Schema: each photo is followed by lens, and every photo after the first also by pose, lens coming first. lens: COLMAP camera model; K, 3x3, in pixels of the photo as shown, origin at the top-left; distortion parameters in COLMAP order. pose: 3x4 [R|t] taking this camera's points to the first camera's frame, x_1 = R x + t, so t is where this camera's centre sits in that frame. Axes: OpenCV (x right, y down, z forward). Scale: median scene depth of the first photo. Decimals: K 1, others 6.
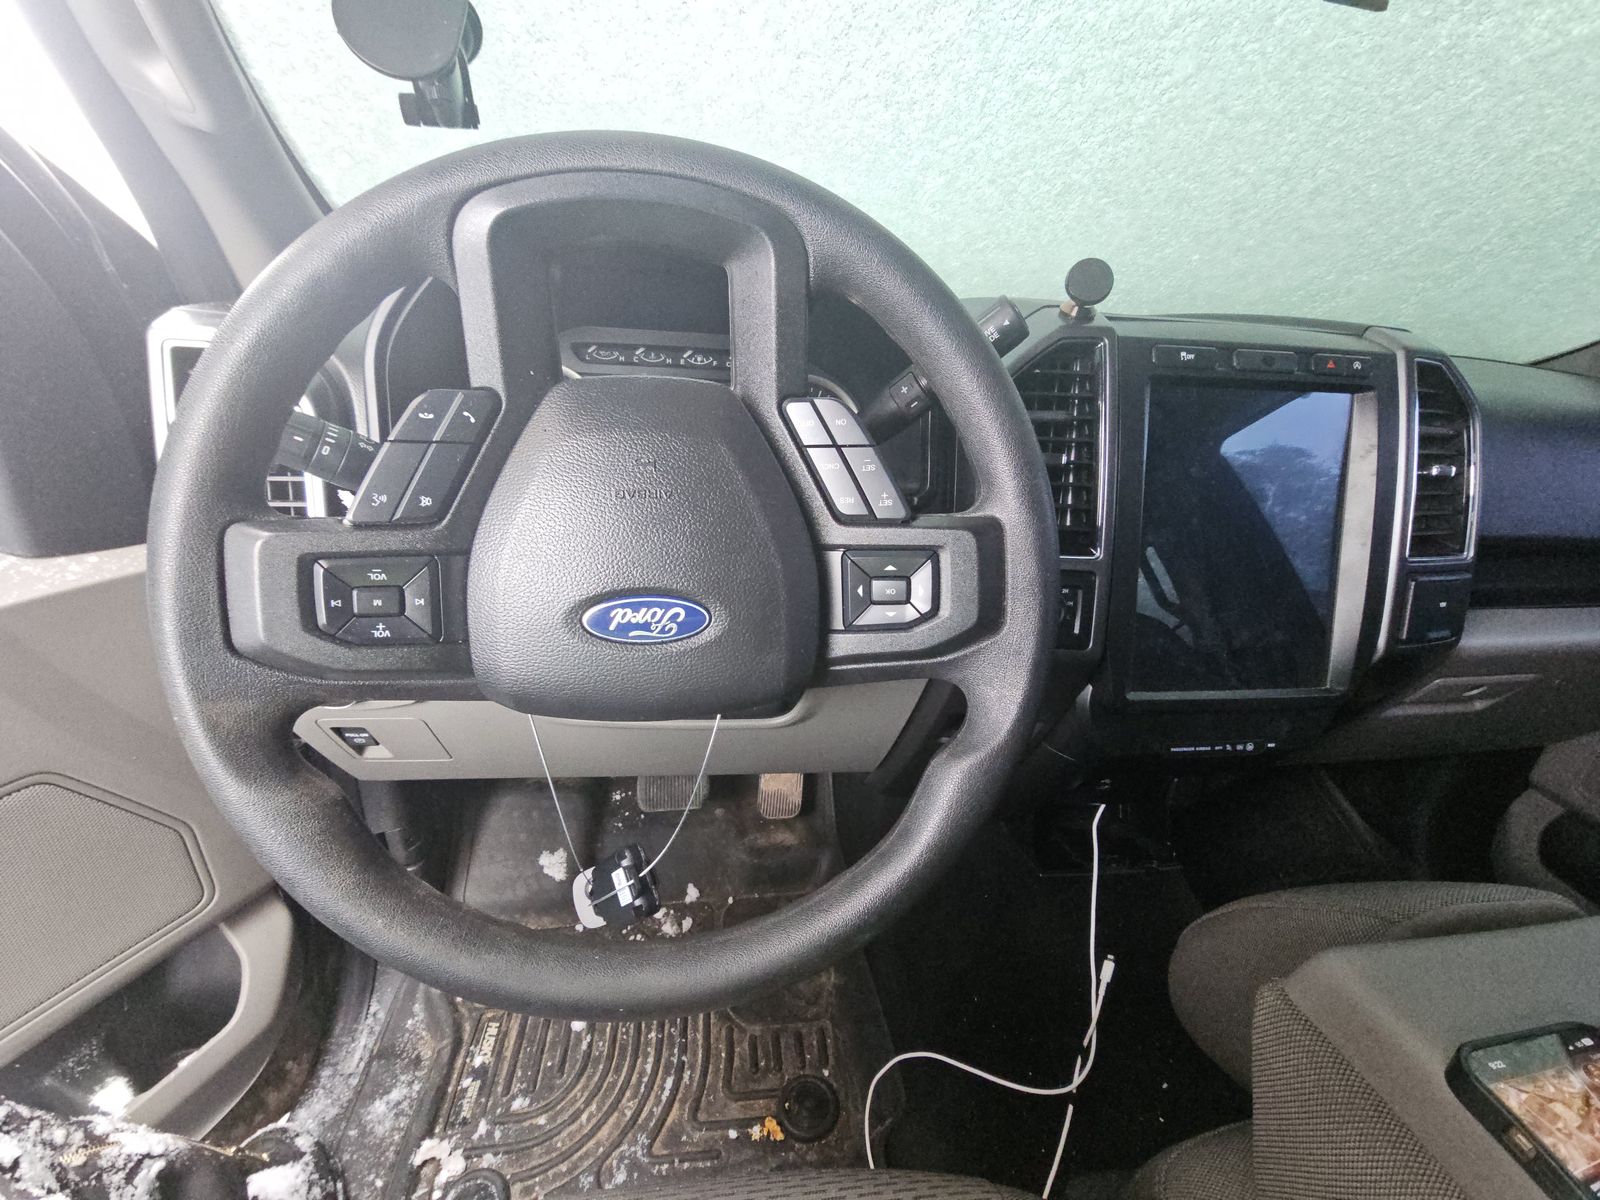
lens RADIAL K [[633.2, 0, 794.1], [0, 633.2, 597.4], [0, 0, 1]] dist [0.023485, -0.016230]
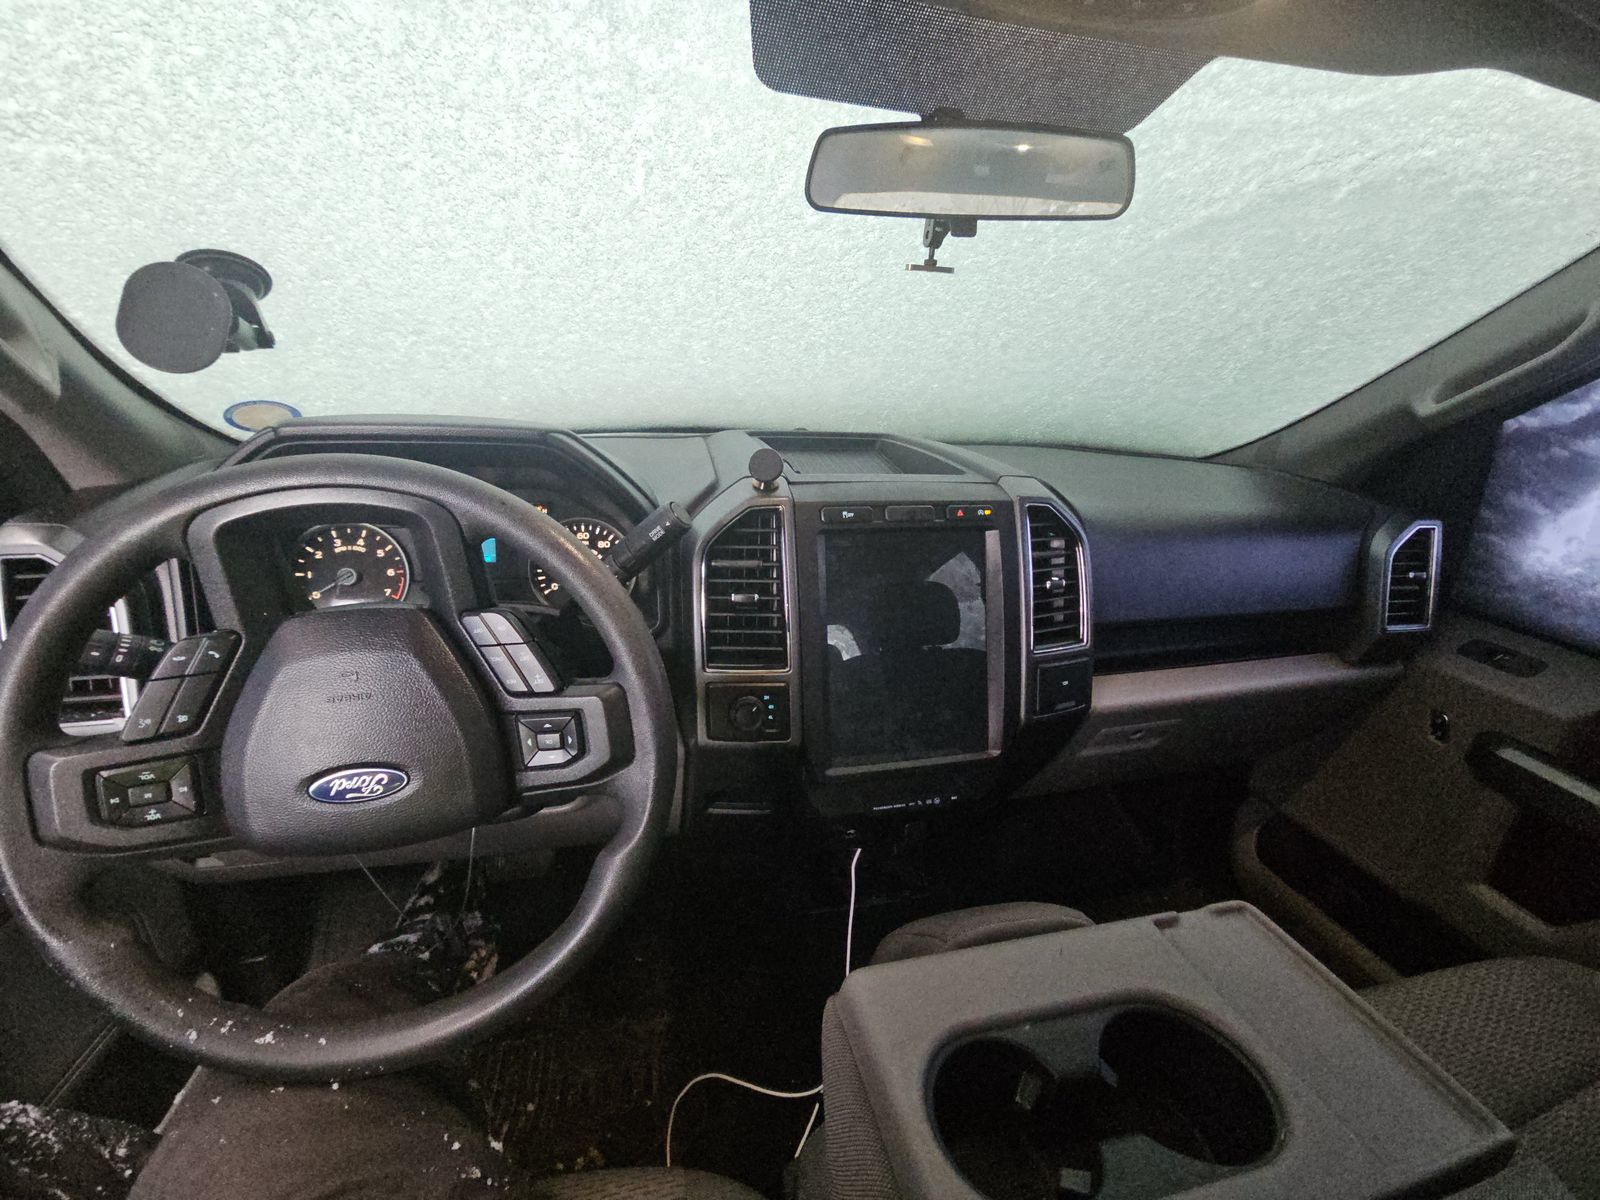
lens RADIAL K [[653.1, 0, 816.4], [0, 653.1, 594.7], [0, 0, 1]] dist [-0.011636, -0.000835]
pose [[0.993176, -0.055255, 0.102701, 0.555251], [0.058592, 0.997838, -0.029760, -0.242155], [-0.100835, 0.035574, 0.994267, -0.465506]]
